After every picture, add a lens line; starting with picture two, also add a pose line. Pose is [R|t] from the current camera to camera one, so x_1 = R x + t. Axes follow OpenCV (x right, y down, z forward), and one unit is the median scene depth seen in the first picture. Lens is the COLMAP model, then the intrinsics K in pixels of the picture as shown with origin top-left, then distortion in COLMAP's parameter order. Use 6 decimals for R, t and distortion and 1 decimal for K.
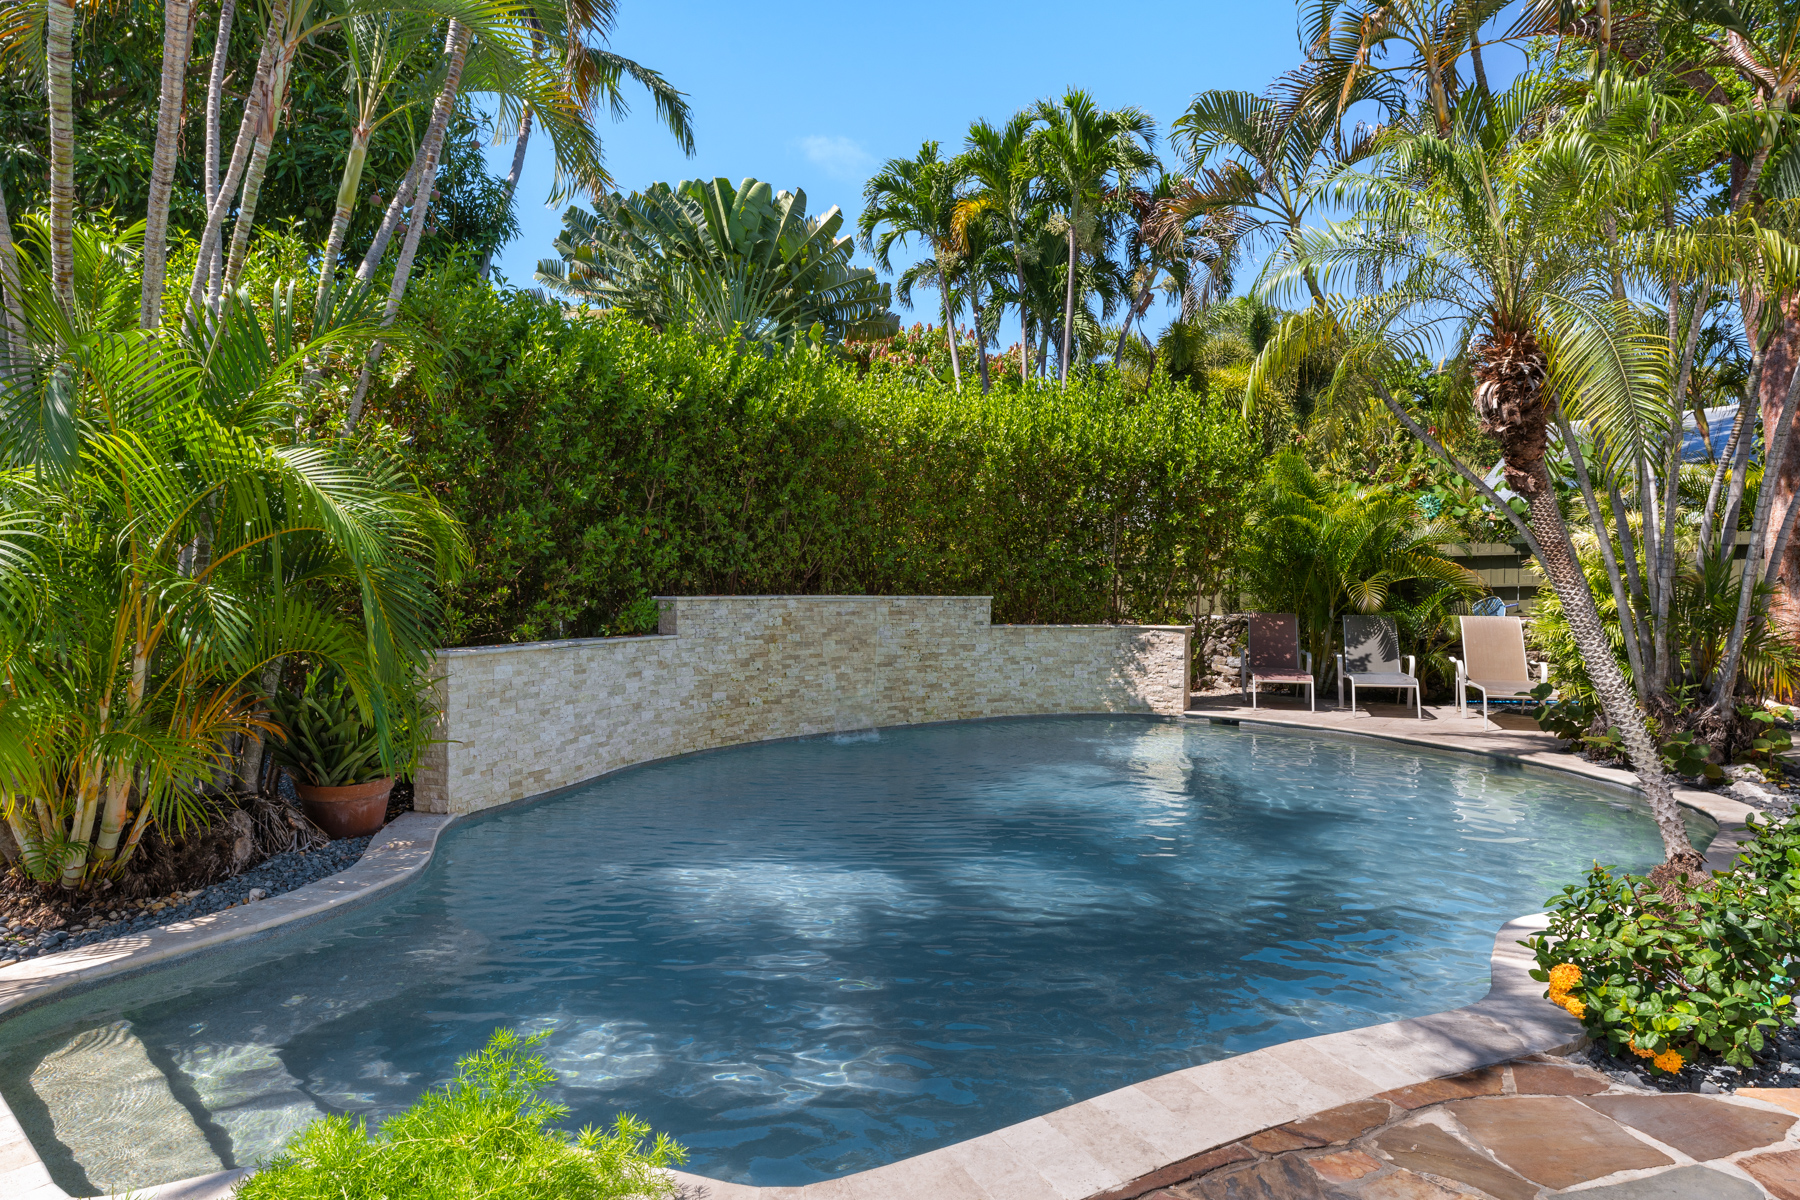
lens RADIAL K [[984.3, 0, 899.7], [0, 984.3, 594.6], [0, 0, 1]] dist [-0.000048, 0.000008]
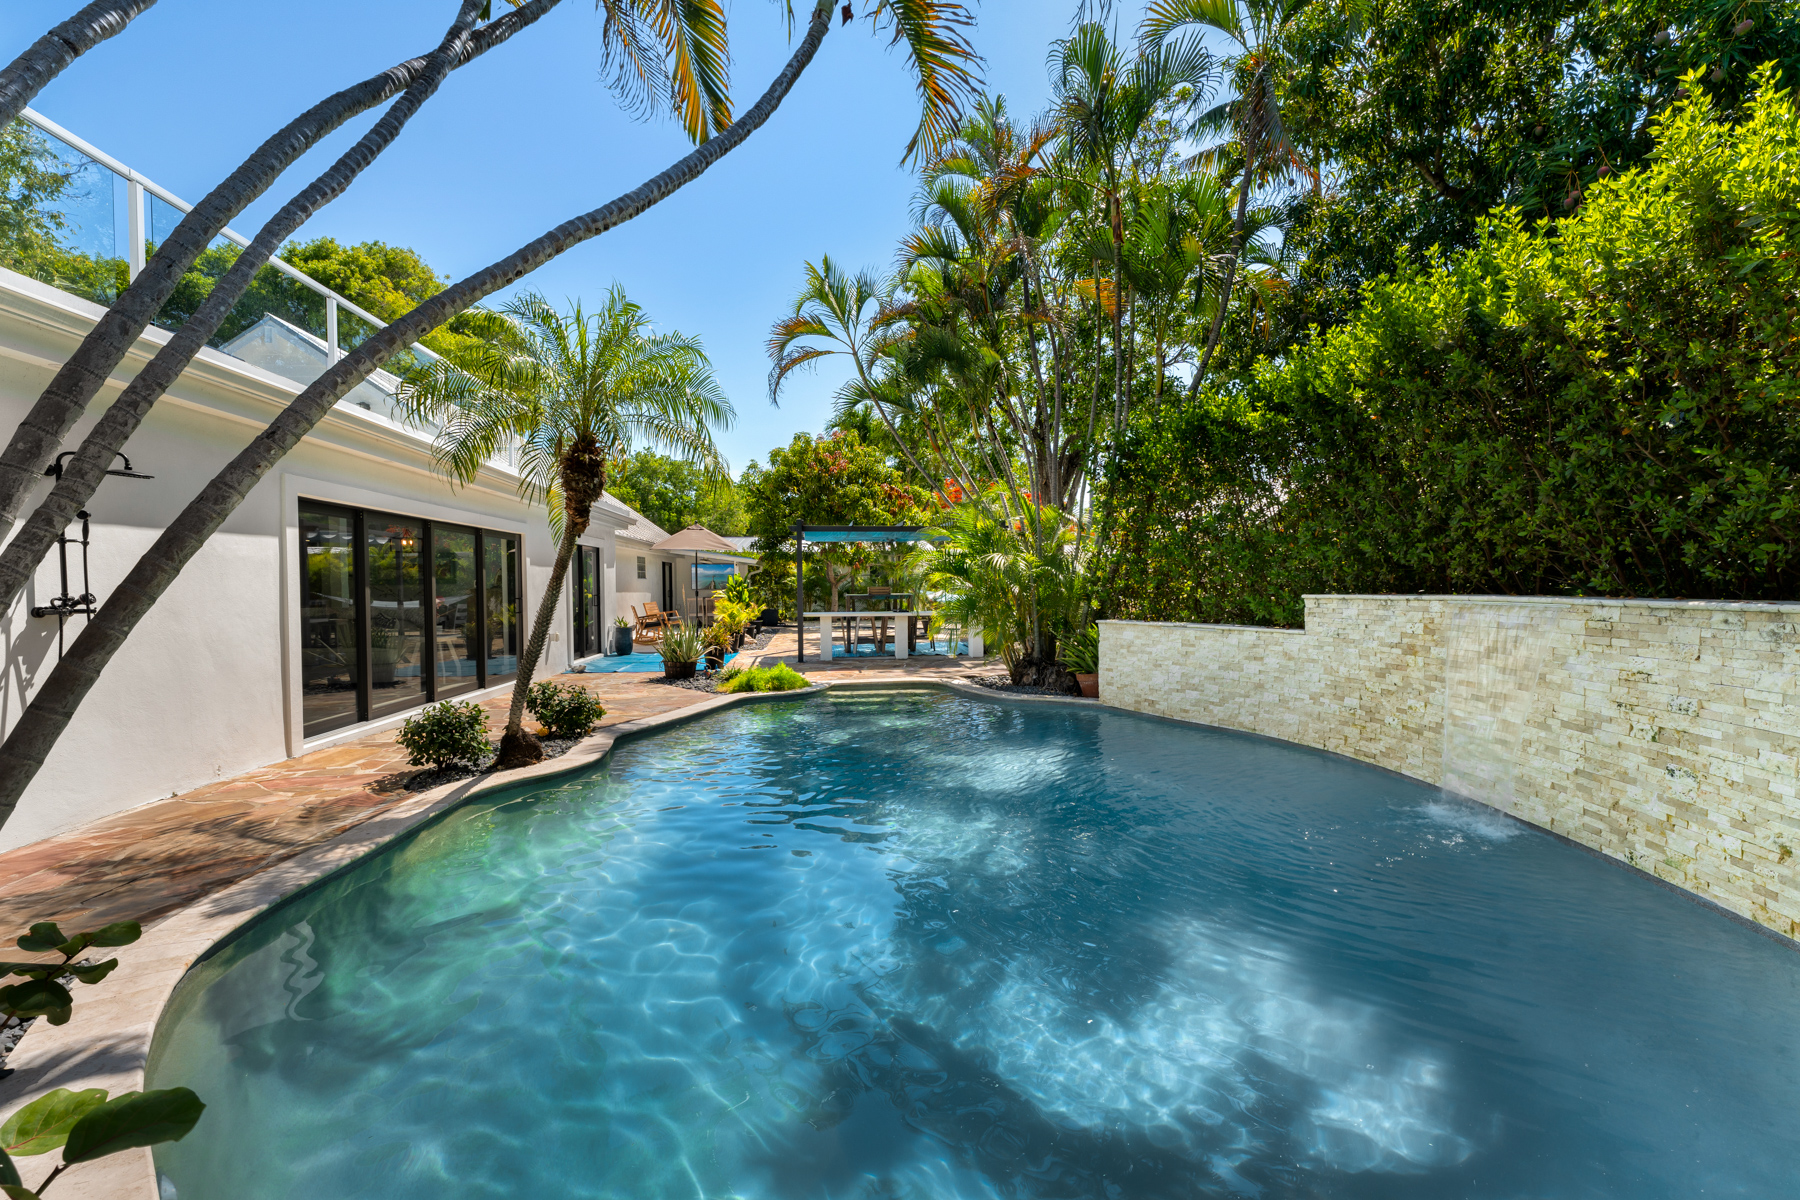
lens RADIAL K [[723.8, 0, 904.4], [0, 723.8, 596.9], [0, 0, 1]] dist [-0.000601, -0.000215]
pose [[-0.661276, 0.012246, -0.750042, 0.571651], [-0.000700, 0.999856, 0.016941, -0.006871], [0.750142, 0.011728, -0.661173, 1.078233]]
